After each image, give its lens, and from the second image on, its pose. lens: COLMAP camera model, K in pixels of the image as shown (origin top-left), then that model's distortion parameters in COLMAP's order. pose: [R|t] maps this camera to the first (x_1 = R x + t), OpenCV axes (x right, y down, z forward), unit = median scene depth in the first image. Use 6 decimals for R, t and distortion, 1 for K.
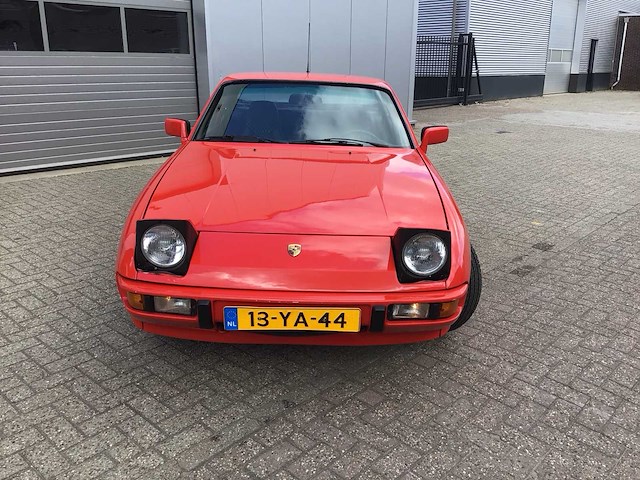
lens RADIAL K [[583.3, 0, 322.2], [0, 583.3, 234.4], [0, 0, 1]] dist [0.015977, 0.000000]
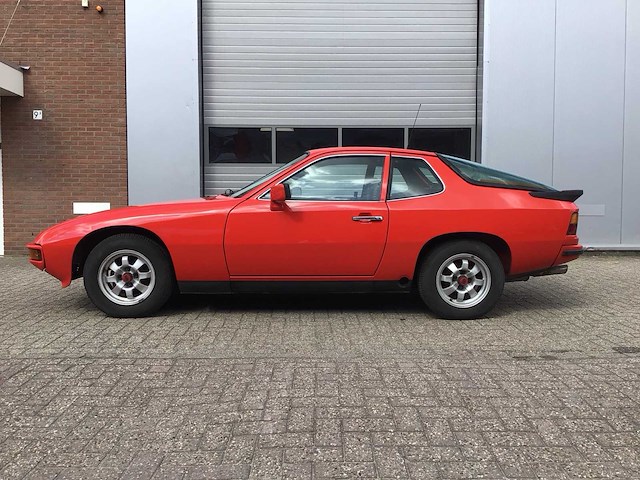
lens RADIAL K [[583.3, 0, 322.3], [0, 583.3, 243.0], [0, 0, 1]] dist [0.015977, 0.000000]
pose [[0.689437, 0.037098, -0.723395, 0.964941], [-0.203423, 0.968412, -0.144210, 0.113128], [0.695195, 0.246579, 0.675206, 0.304250]]
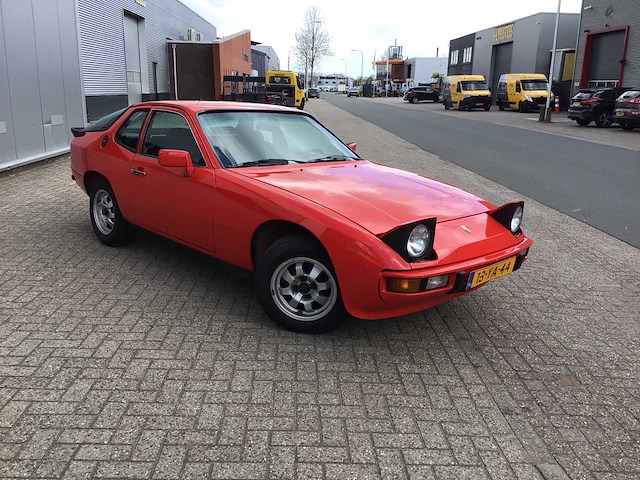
lens RADIAL K [[583.3, 0, 324.1], [0, 583.3, 241.5], [0, 0, 1]] dist [0.015977, 0.000000]
pose [[0.712538, -0.170240, 0.680667, -0.985349], [0.181659, 0.981800, 0.055391, -0.065711], [-0.677709, 0.084181, 0.730496, 0.145729]]
